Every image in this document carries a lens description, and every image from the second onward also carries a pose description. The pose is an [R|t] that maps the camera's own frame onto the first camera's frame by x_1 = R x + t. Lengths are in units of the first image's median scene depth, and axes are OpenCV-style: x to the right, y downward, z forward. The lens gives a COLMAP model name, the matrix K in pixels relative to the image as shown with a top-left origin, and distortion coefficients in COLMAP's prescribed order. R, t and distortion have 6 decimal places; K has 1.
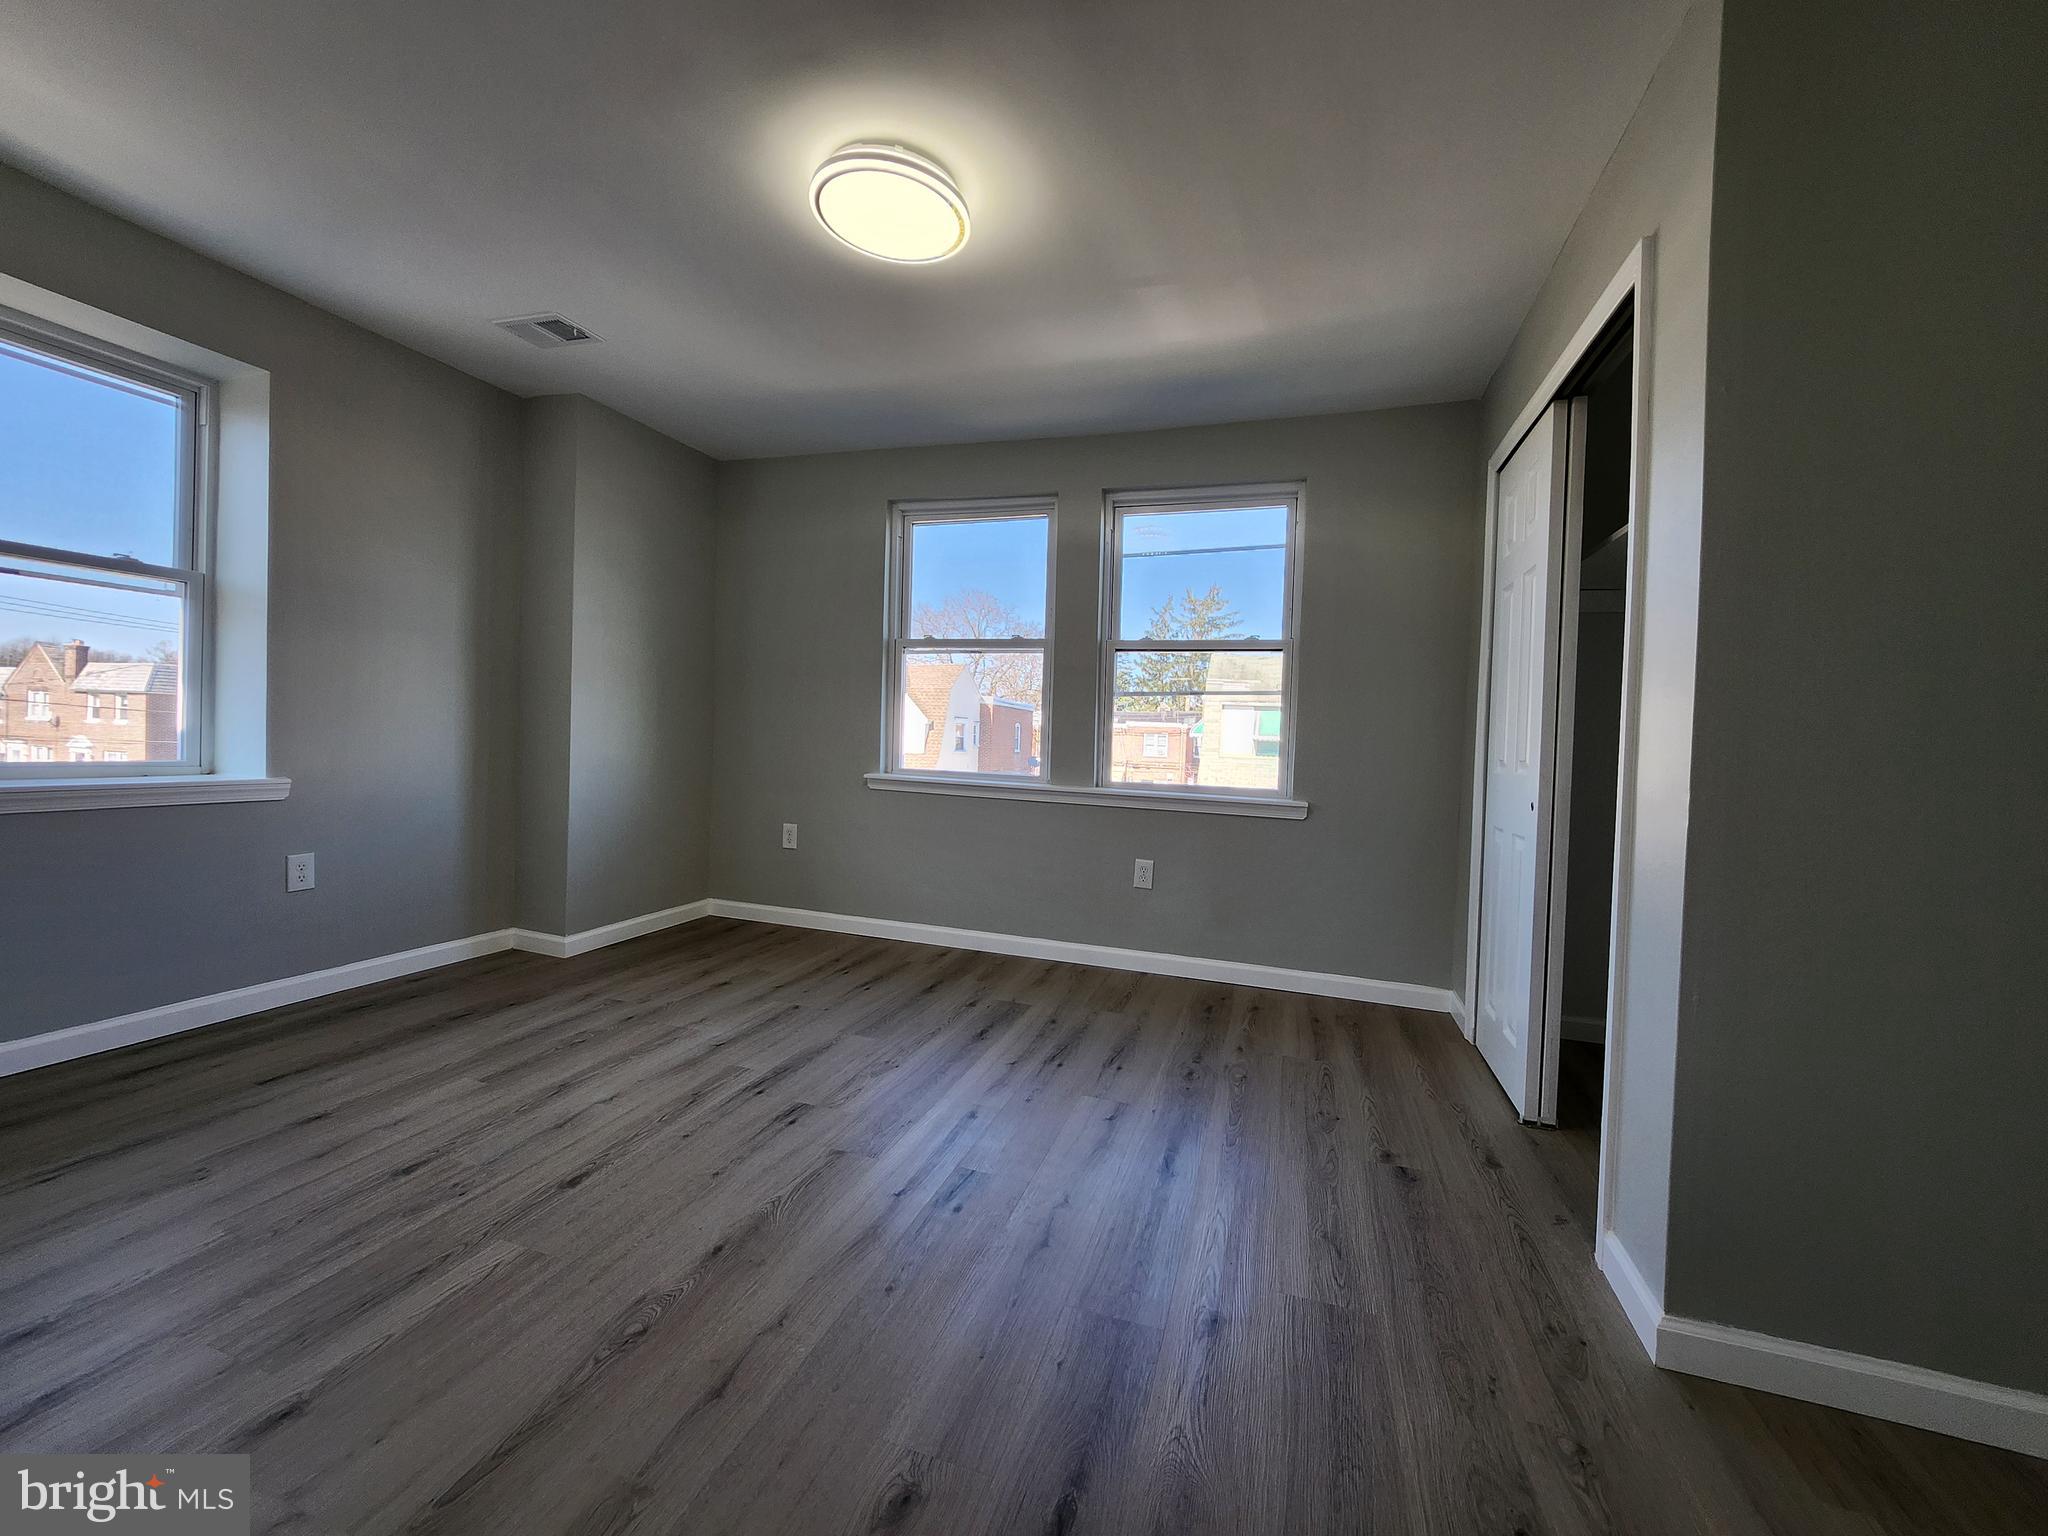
lens RADIAL K [[810.7, 0, 1019.7], [0, 810.7, 755.2], [0, 0, 1]] dist [-0.000505, 0.000957]
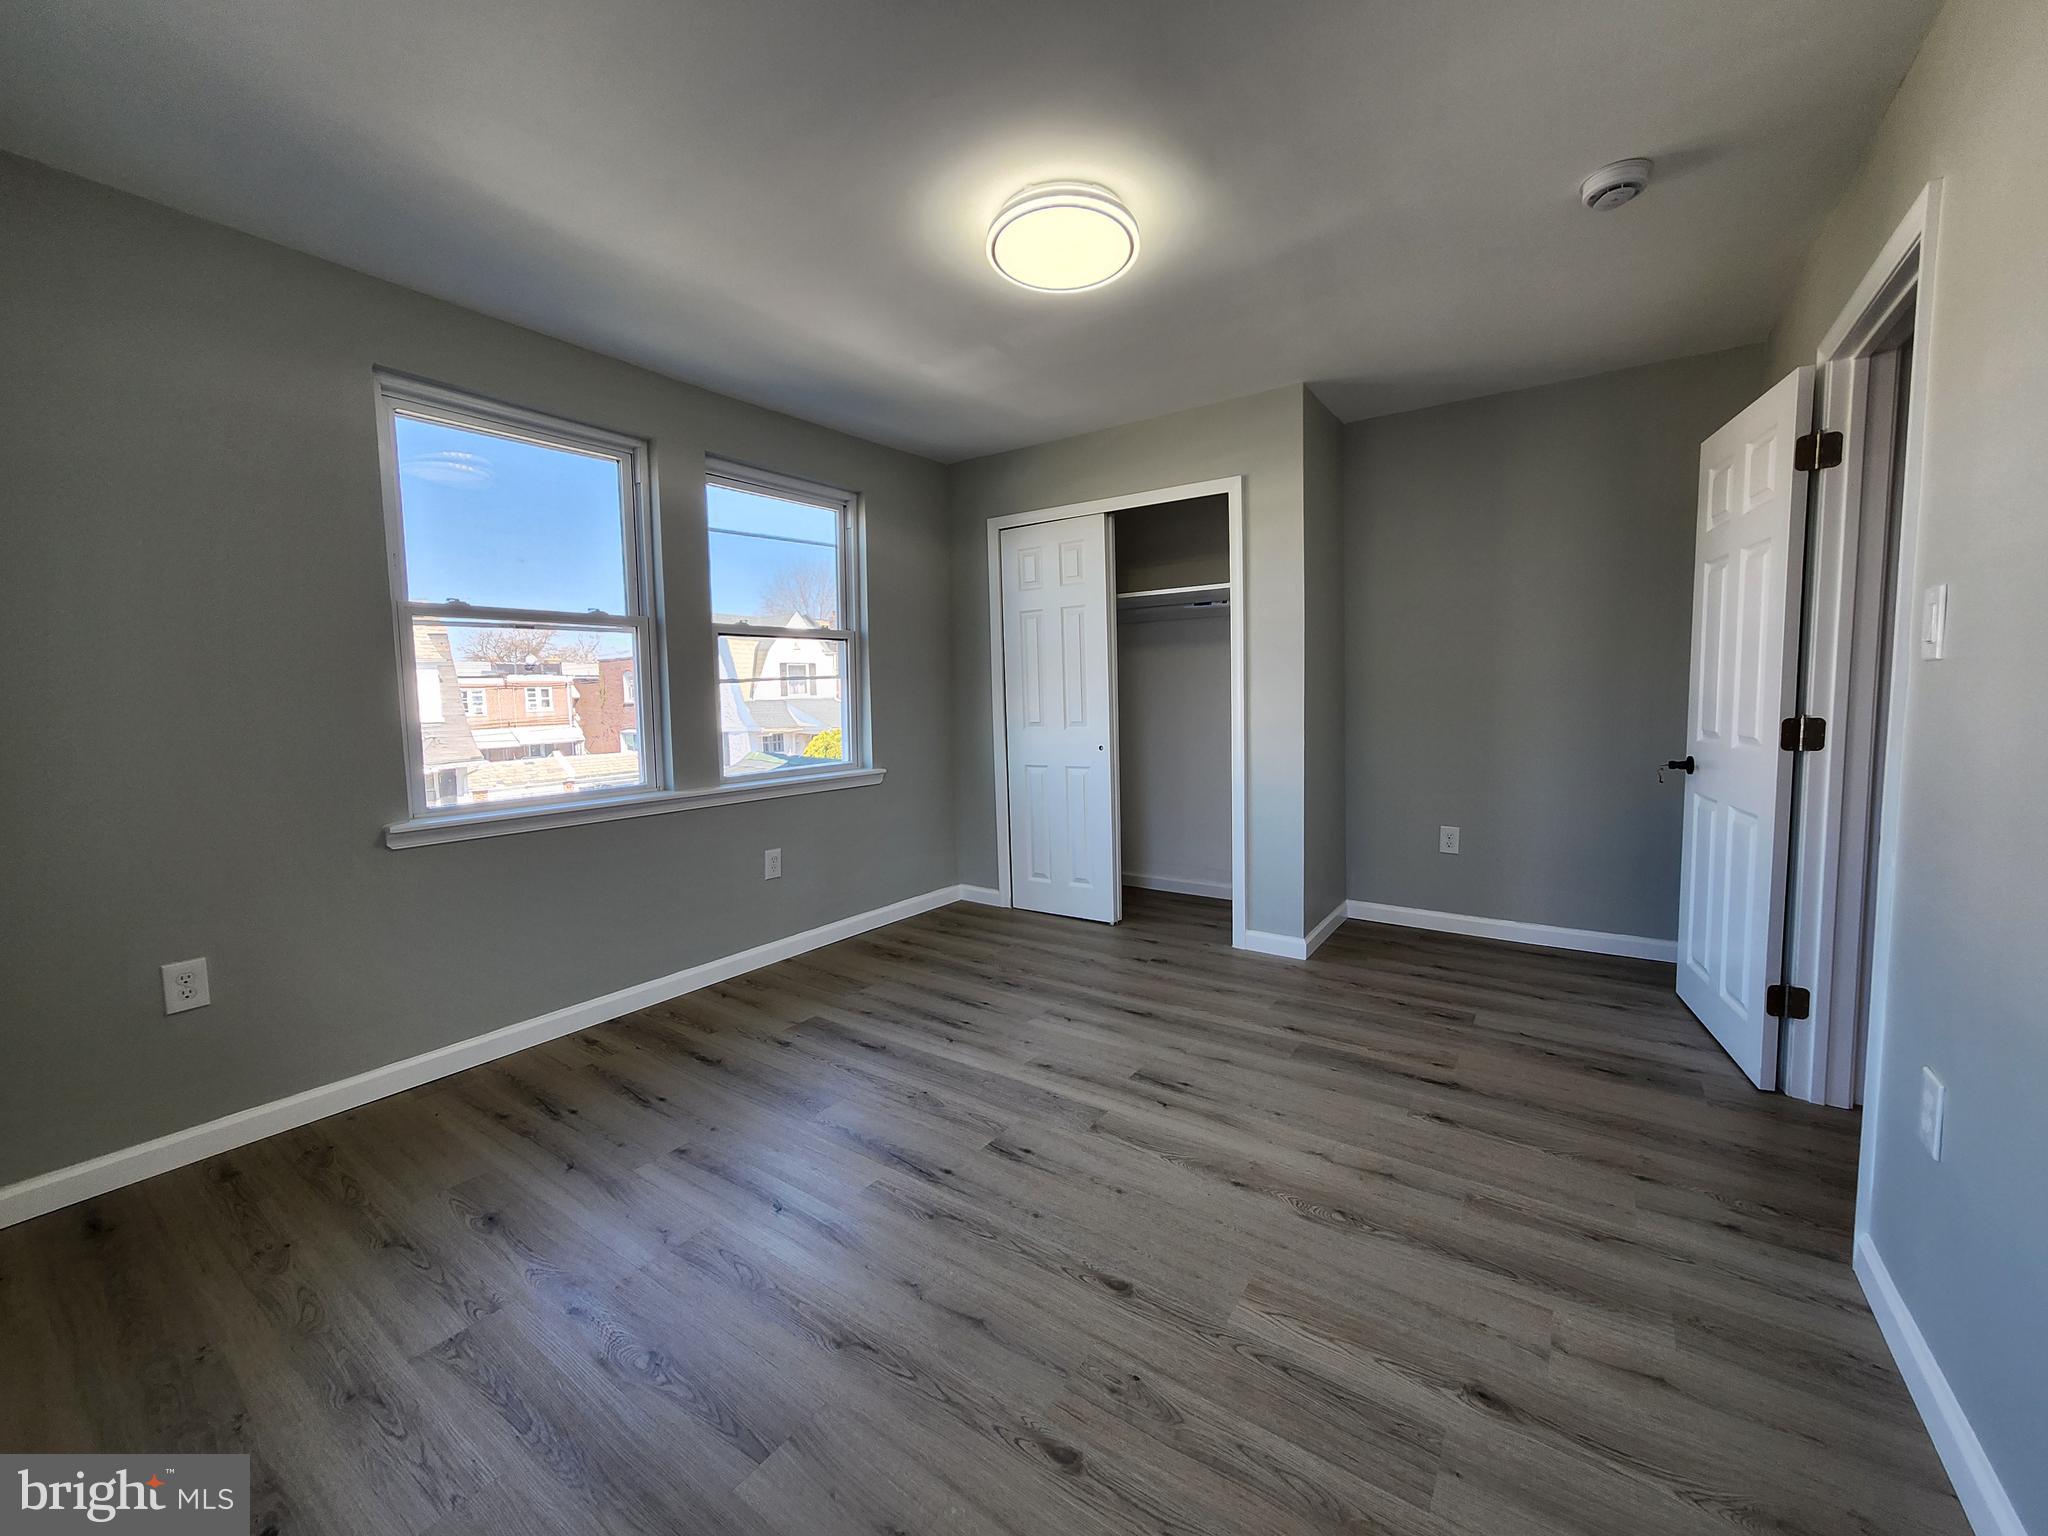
lens RADIAL K [[810.7, 0, 1014.7], [0, 810.7, 758.3], [0, 0, 1]] dist [-0.000505, 0.000957]
pose [[0.292488, -0.123230, 0.948296, -0.758249], [0.055240, 0.992184, 0.111895, -0.084724], [-0.954672, 0.019656, 0.297009, 0.468193]]
